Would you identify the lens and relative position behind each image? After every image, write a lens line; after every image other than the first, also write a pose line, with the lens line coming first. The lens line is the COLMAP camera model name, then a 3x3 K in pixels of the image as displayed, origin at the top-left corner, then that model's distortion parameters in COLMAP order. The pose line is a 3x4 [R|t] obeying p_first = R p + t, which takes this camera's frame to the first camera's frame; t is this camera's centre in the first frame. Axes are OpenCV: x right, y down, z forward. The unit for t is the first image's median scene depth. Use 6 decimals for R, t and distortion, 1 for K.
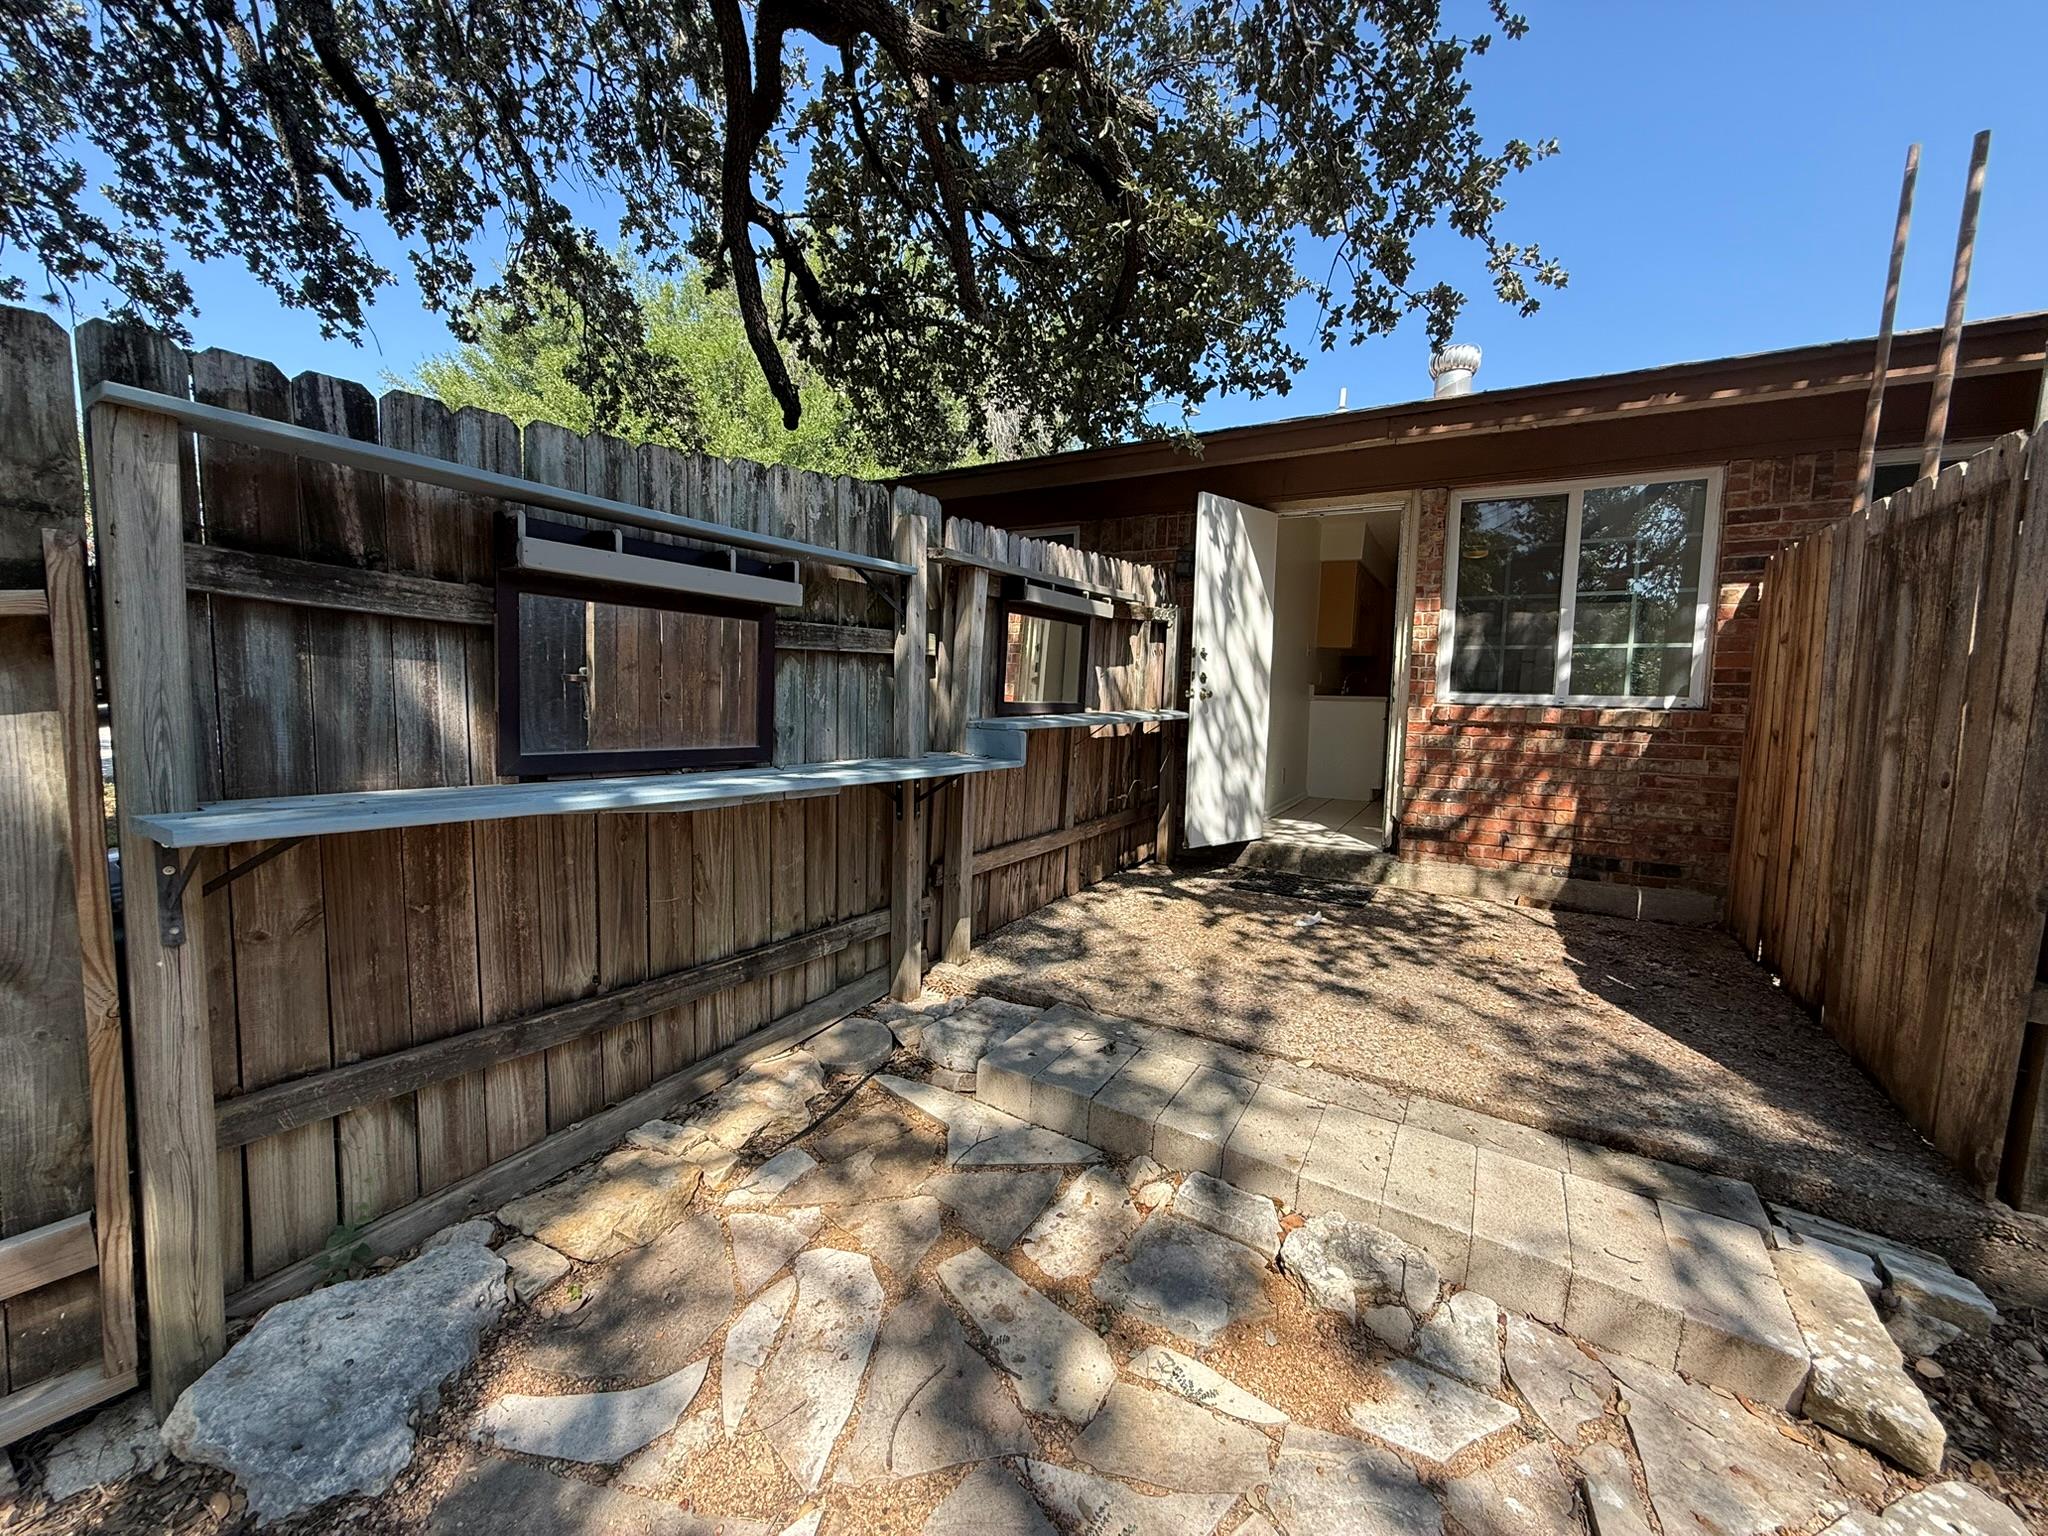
lens RADIAL K [[818.2, 0, 1024.0], [0, 818.2, 768.0], [0, 0, 1]] dist [0.000329, 0.000189]
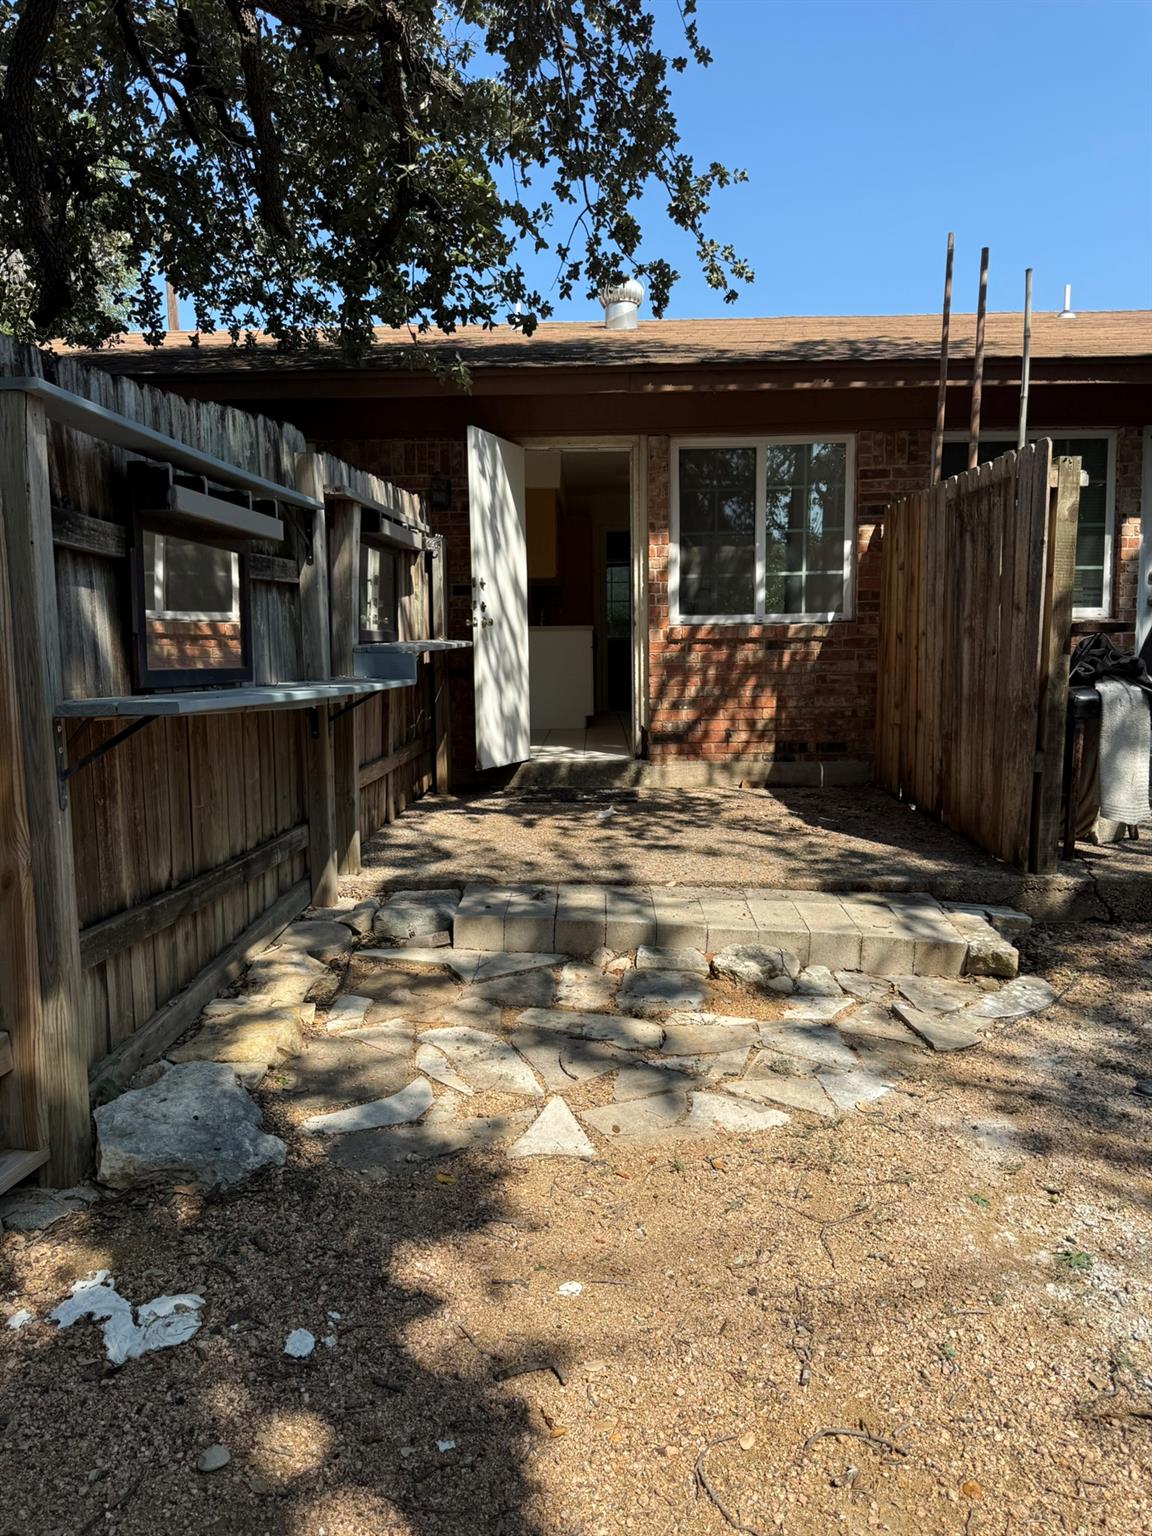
lens RADIAL K [[1076.4, 0, 581.0], [0, 1076.4, 764.3], [0, 0, 1]] dist [0.206263, -0.438374]
pose [[0.874246, -0.087843, 0.477469, -0.429195], [0.075809, 0.996131, 0.044458, 0.048762], [-0.479527, -0.002671, 0.877523, -0.346643]]
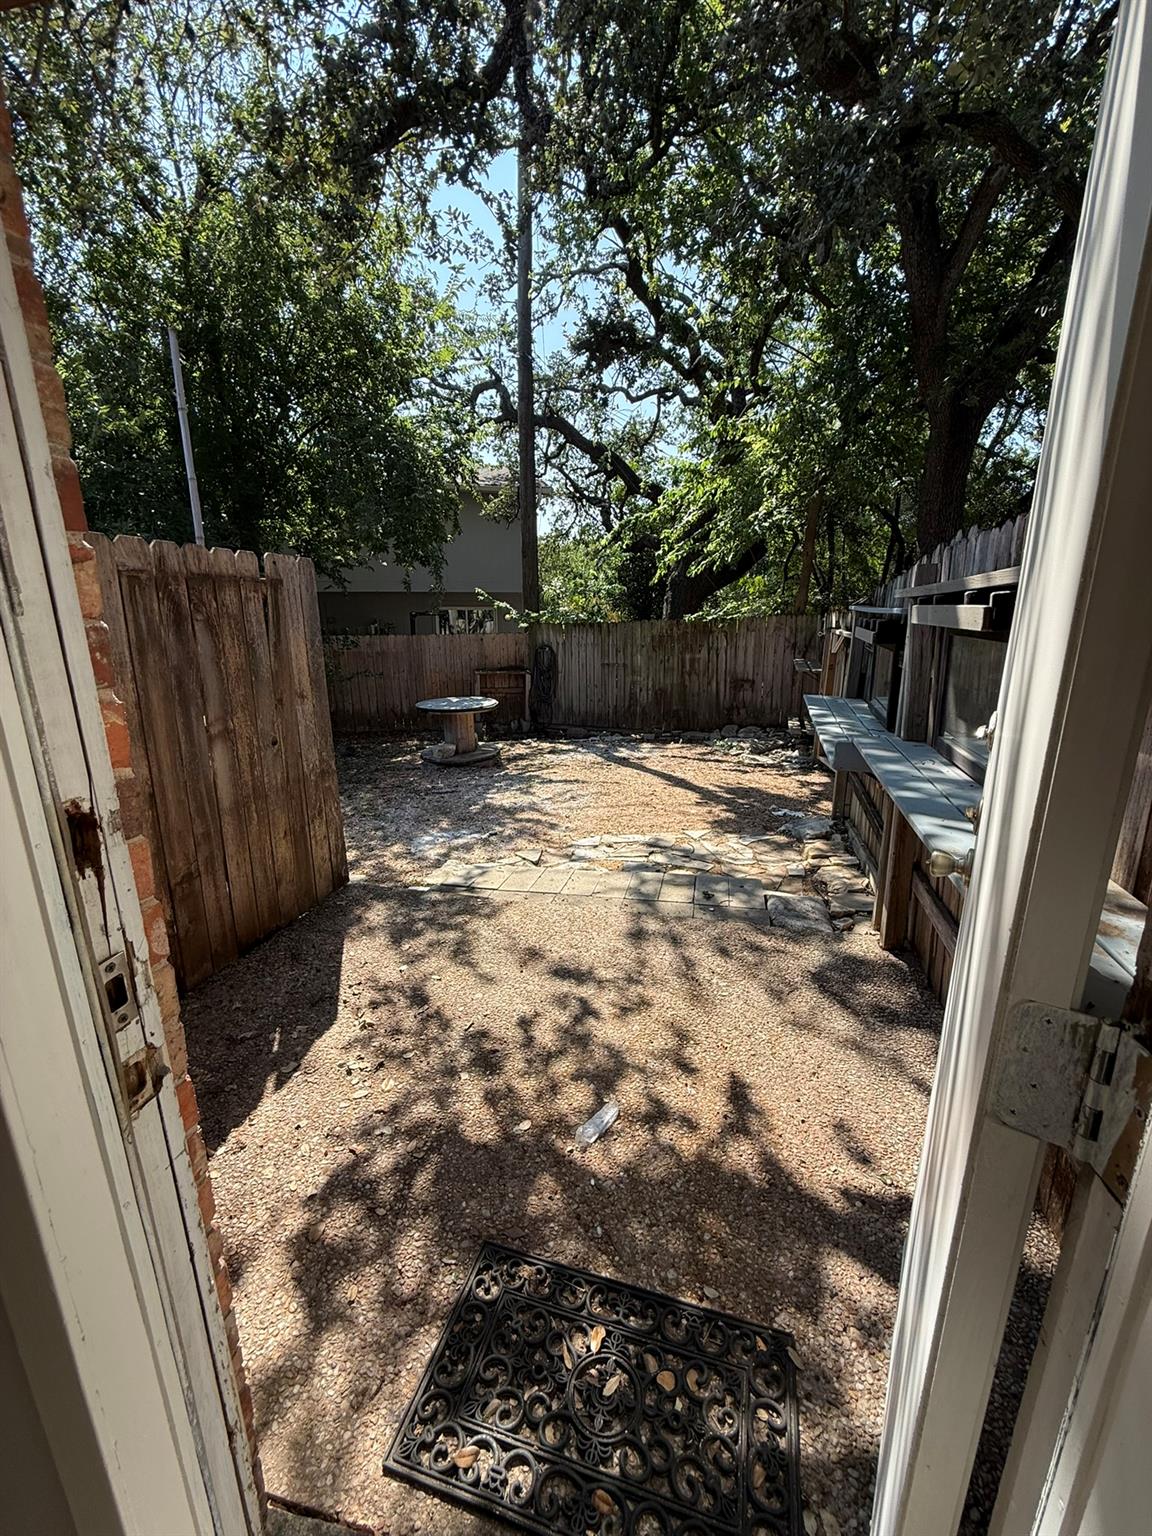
lens RADIAL K [[609.5, 0, 580.8], [0, 609.5, 772.4], [0, 0, 1]] dist [0.000281, -0.000154]
pose [[-0.956589, 0.057158, -0.285780, 0.503170], [-0.042616, 0.942606, 0.331178, -0.224452], [0.288307, 0.328980, -0.899250, 1.390878]]
